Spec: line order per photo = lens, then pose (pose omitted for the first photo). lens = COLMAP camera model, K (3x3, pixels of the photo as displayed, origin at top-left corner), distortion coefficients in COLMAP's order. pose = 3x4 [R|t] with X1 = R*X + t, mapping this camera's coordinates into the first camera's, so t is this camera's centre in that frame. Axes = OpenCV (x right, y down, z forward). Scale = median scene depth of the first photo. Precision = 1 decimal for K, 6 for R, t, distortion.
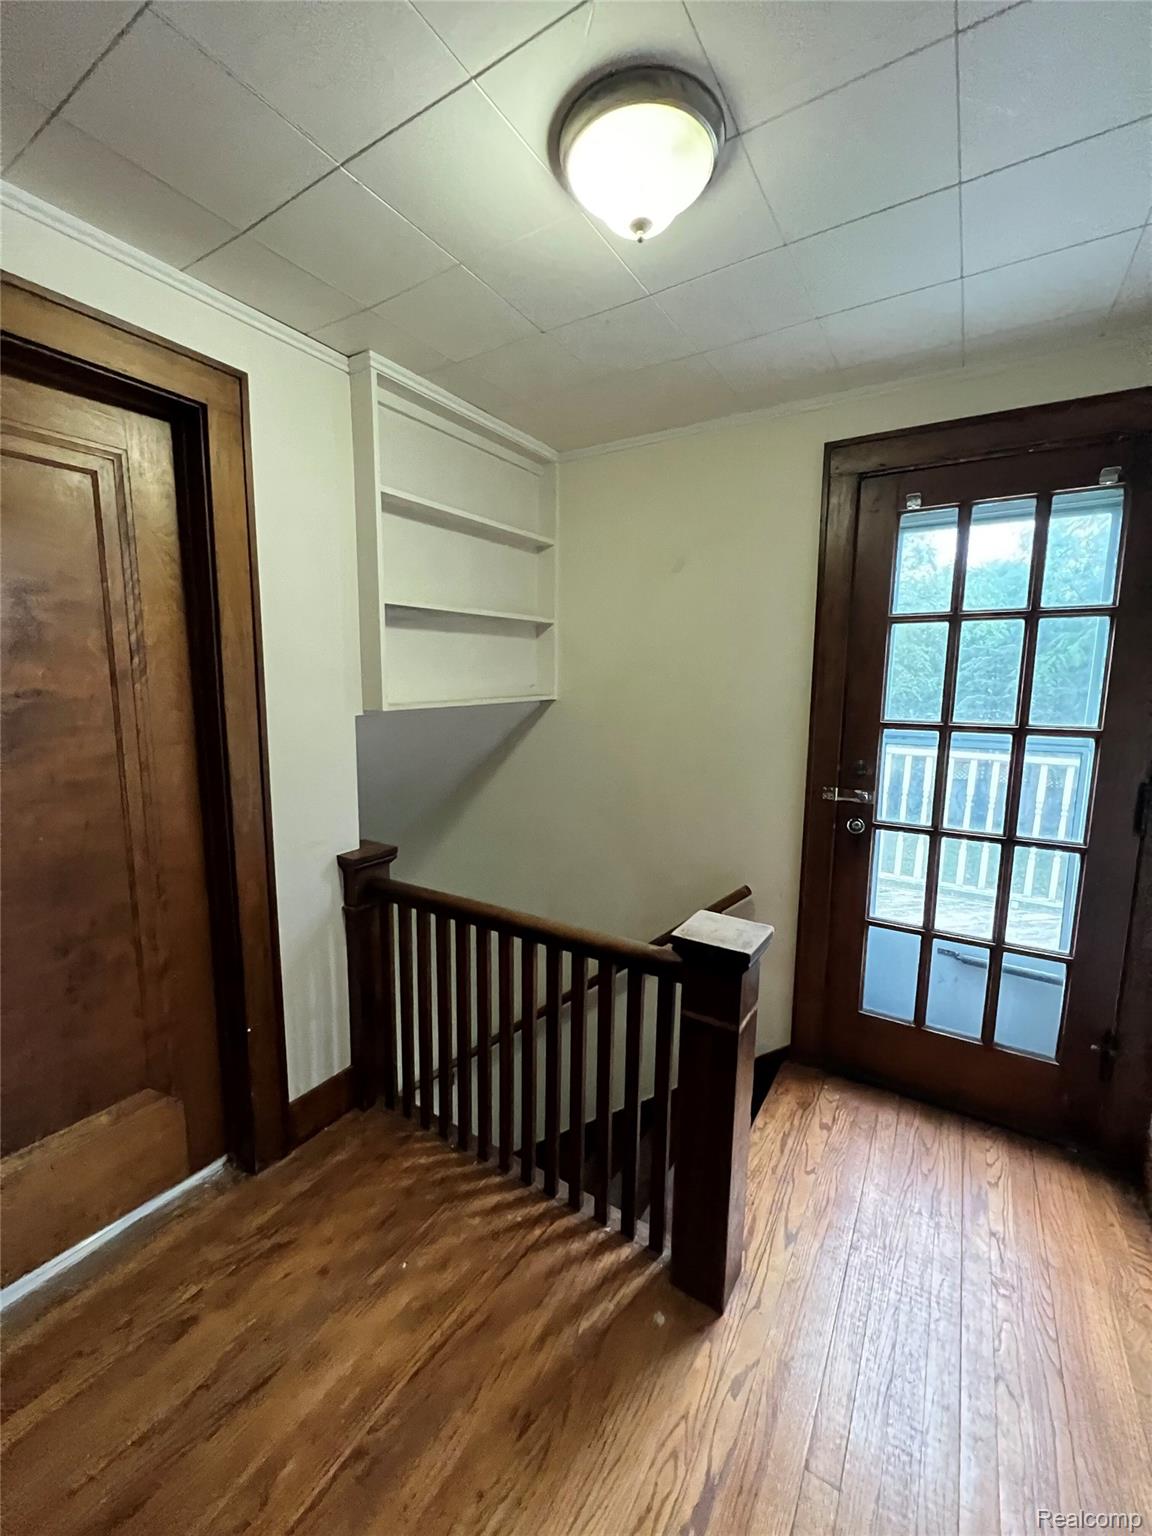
lens RADIAL K [[615.1, 0, 576.3], [0, 615.1, 765.9], [0, 0, 1]] dist [-0.002720, 0.000323]
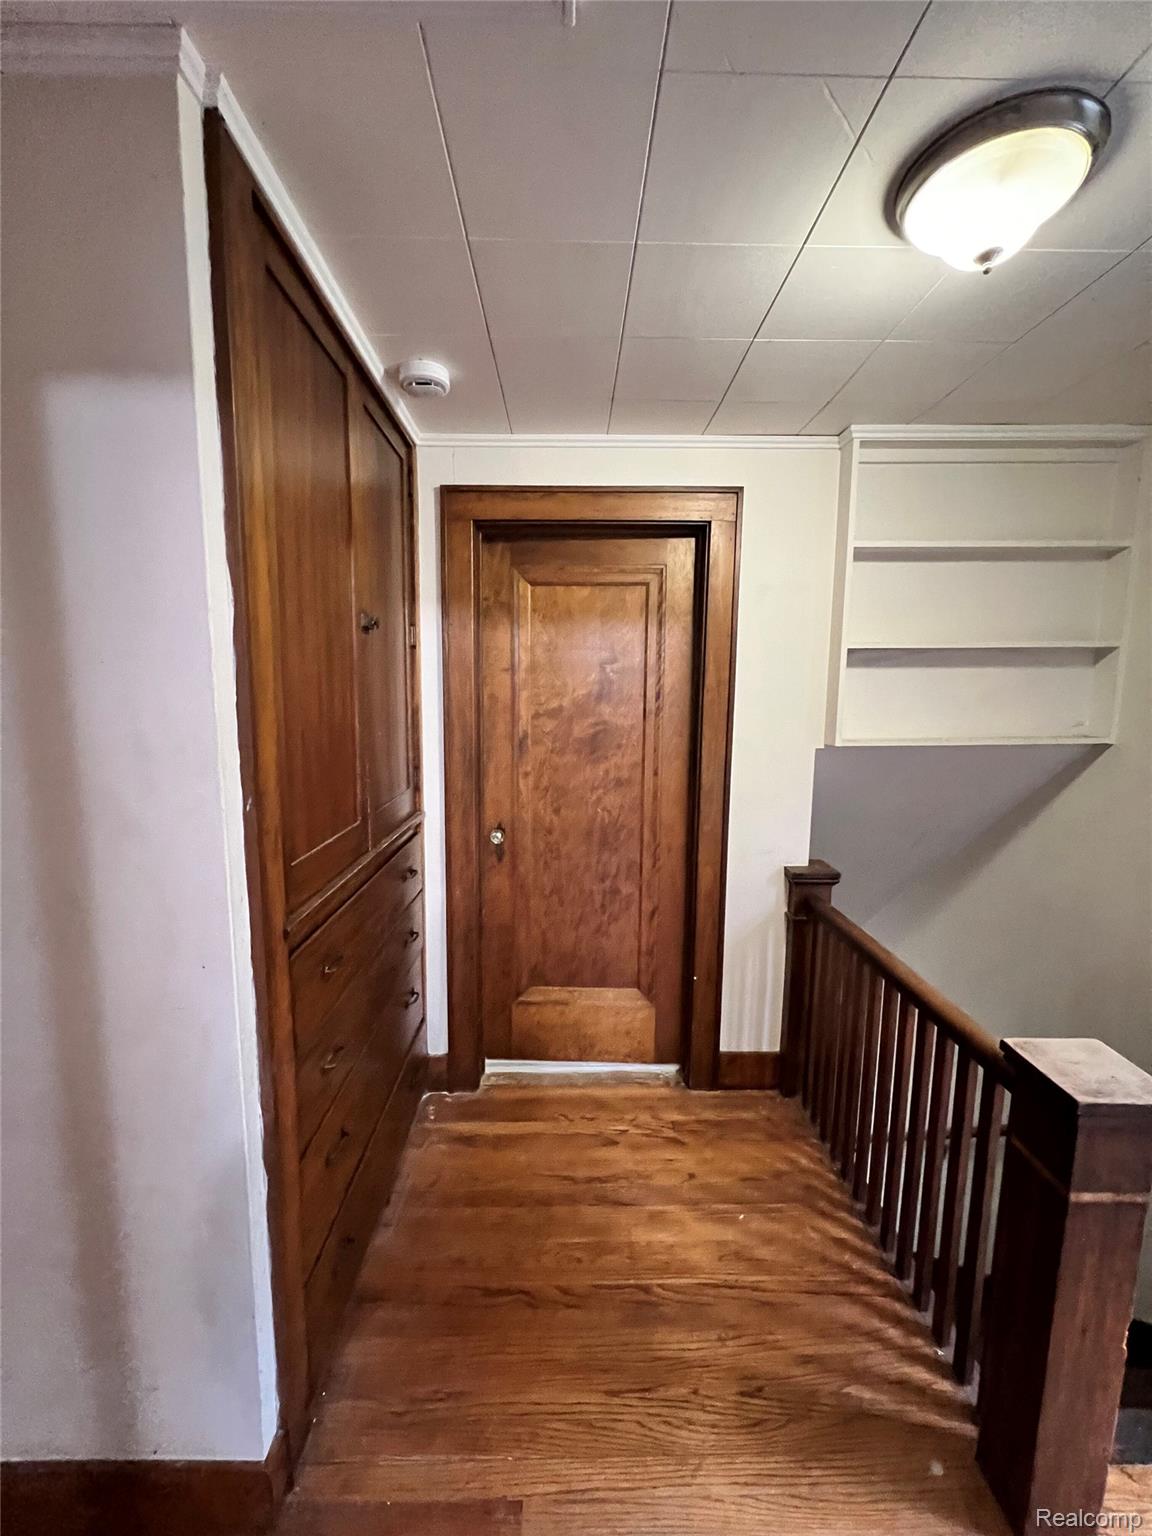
lens RADIAL K [[615.1, 0, 573.3], [0, 615.1, 767.0], [0, 0, 1]] dist [-0.002720, 0.000323]
pose [[0.540008, 0.099924, -0.835707, 0.408636], [-0.120085, 0.991916, 0.041006, -0.047990], [0.833049, 0.078212, 0.547642, 0.016680]]
